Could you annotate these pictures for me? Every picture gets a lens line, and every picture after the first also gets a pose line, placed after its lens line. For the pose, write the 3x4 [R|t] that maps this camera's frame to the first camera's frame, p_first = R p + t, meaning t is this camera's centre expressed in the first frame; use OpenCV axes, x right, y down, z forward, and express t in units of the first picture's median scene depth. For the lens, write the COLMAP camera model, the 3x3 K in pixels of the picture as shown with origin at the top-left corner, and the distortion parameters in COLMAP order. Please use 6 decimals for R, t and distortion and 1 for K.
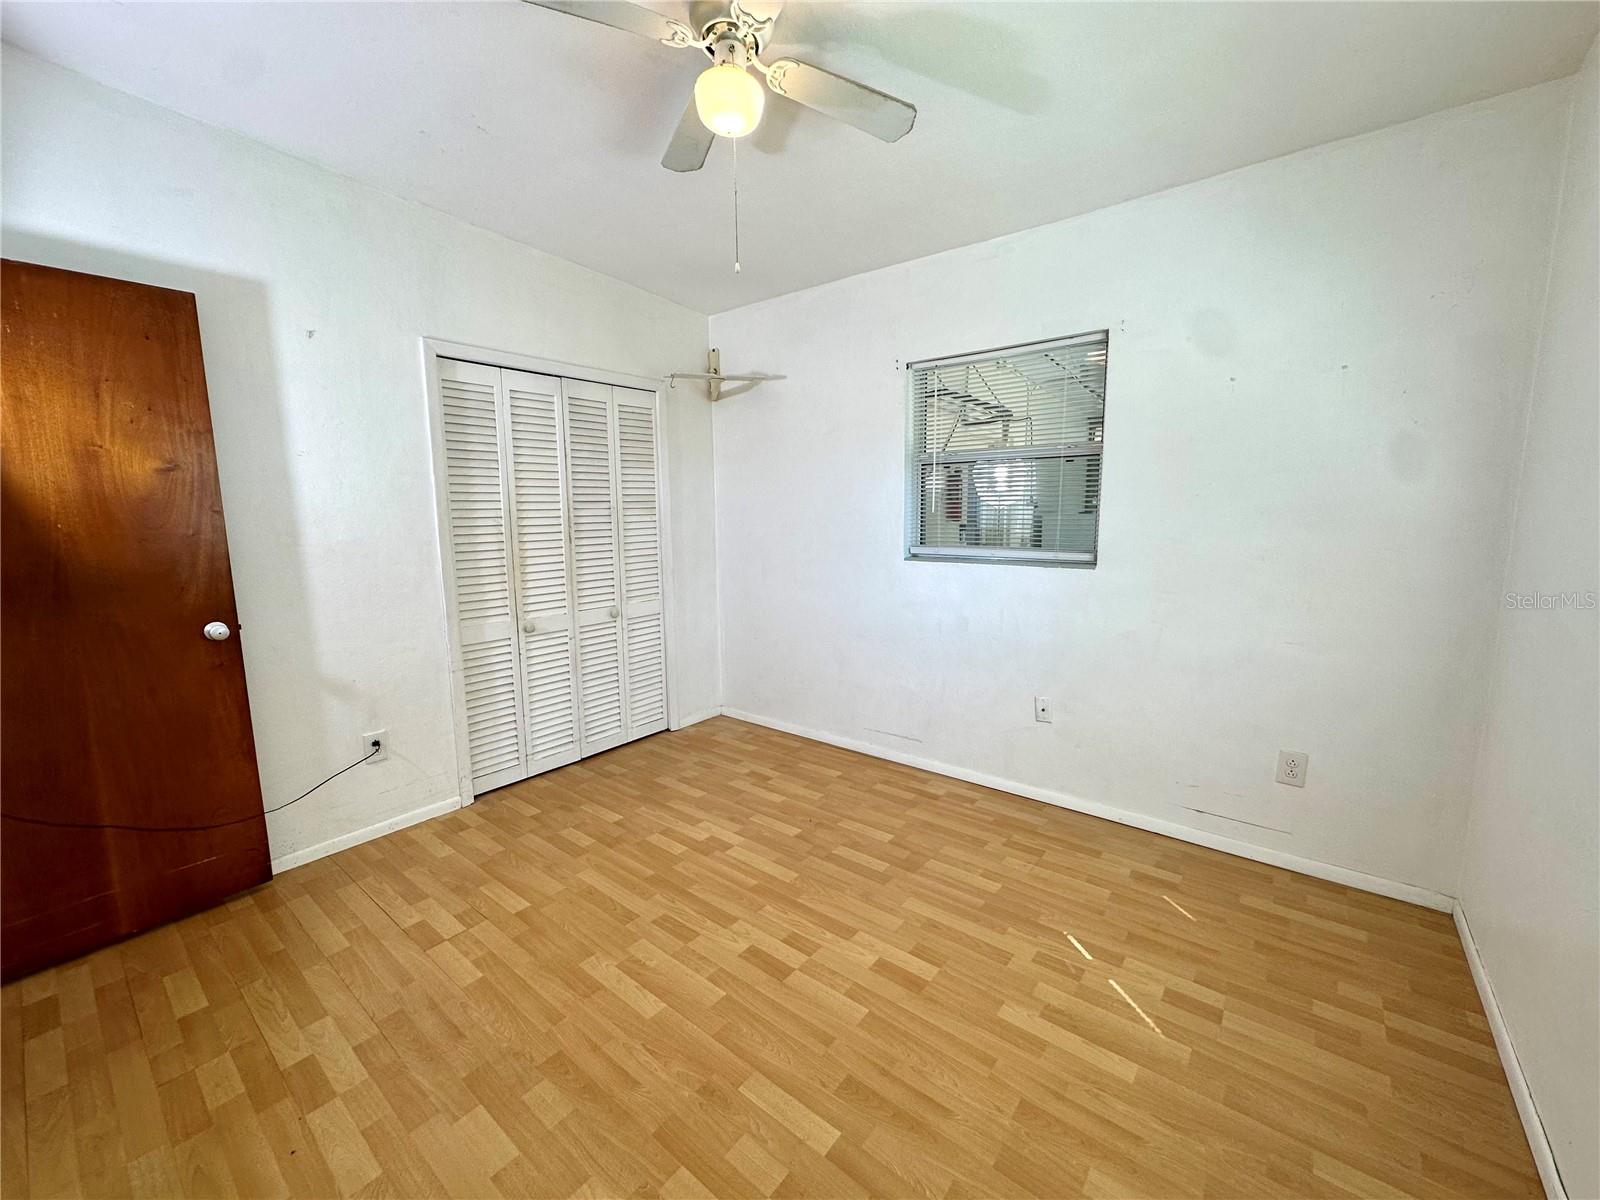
lens RADIAL K [[642.0, 0, 799.7], [0, 642.0, 595.1], [0, 0, 1]] dist [-0.002858, 0.000220]
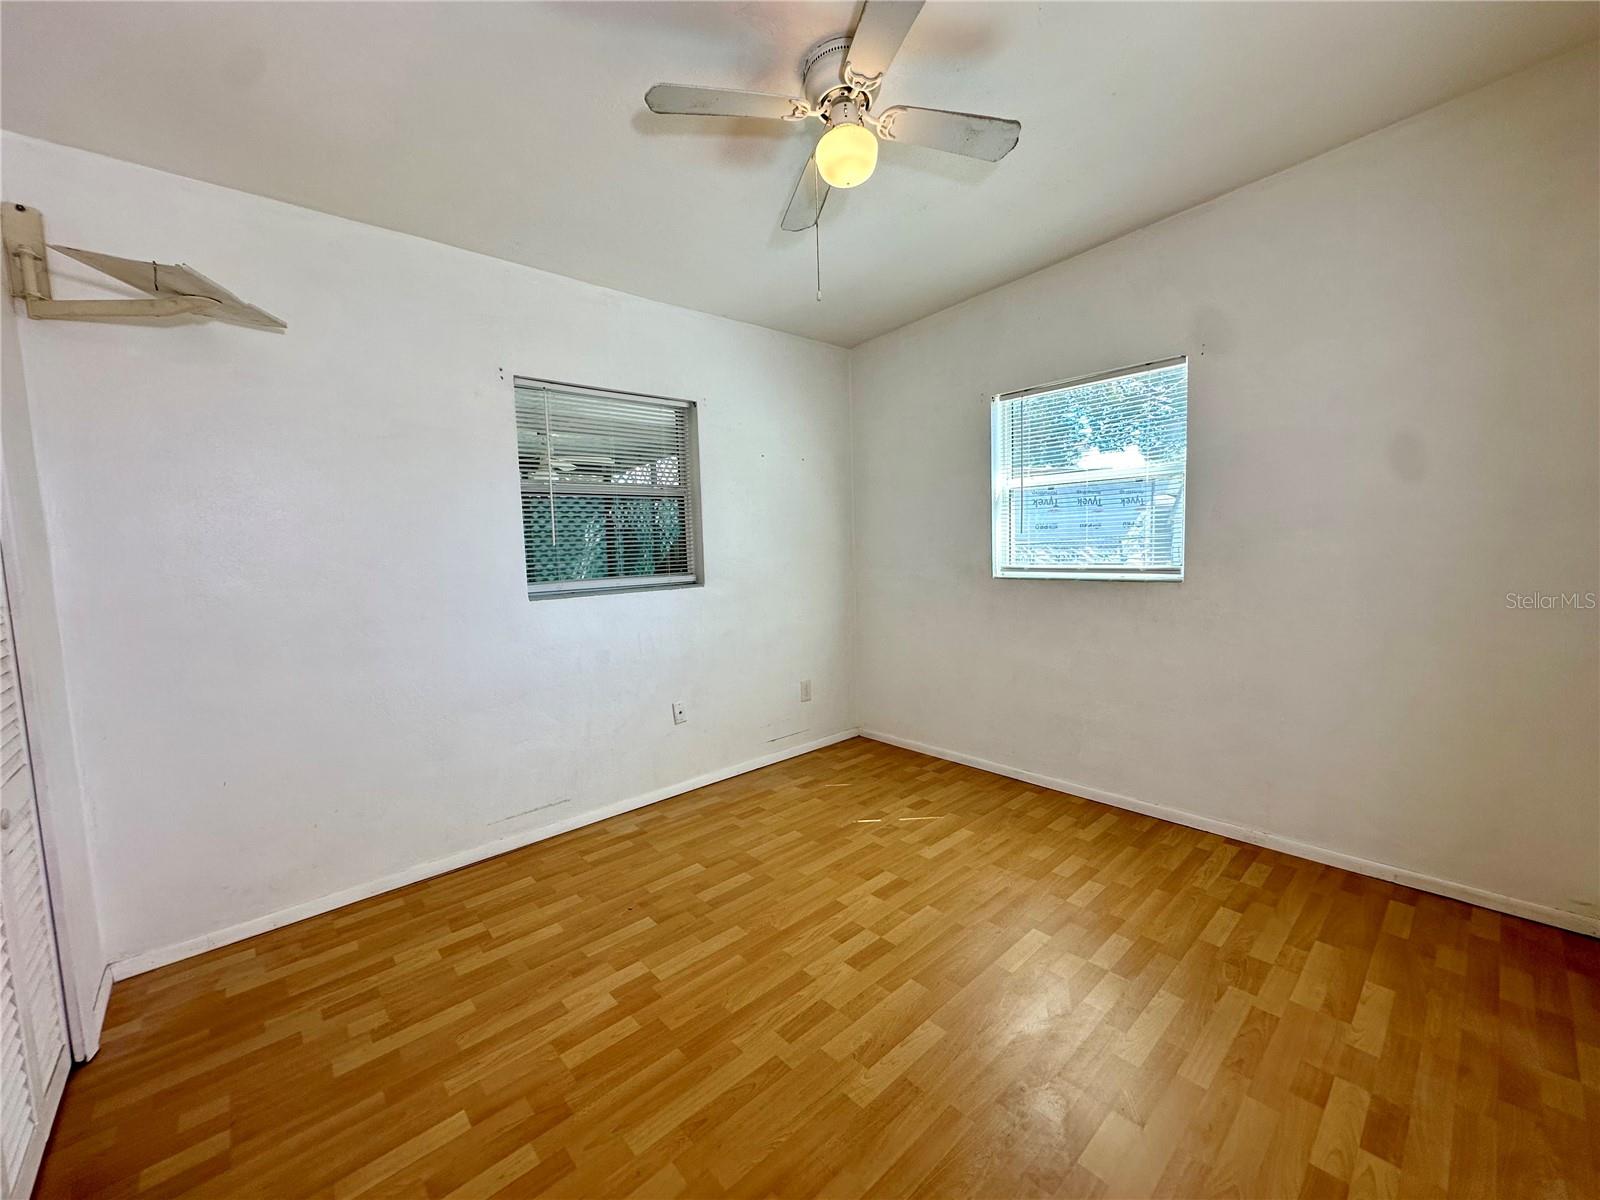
lens RADIAL K [[642.0, 0, 799.7], [0, 642.0, 595.1], [0, 0, 1]] dist [-0.002858, 0.000220]
pose [[0.151136, -0.077913, 0.985438, -0.794462], [0.160100, 0.985657, 0.053376, -0.063506], [-0.975462, 0.149702, 0.161443, 0.637894]]
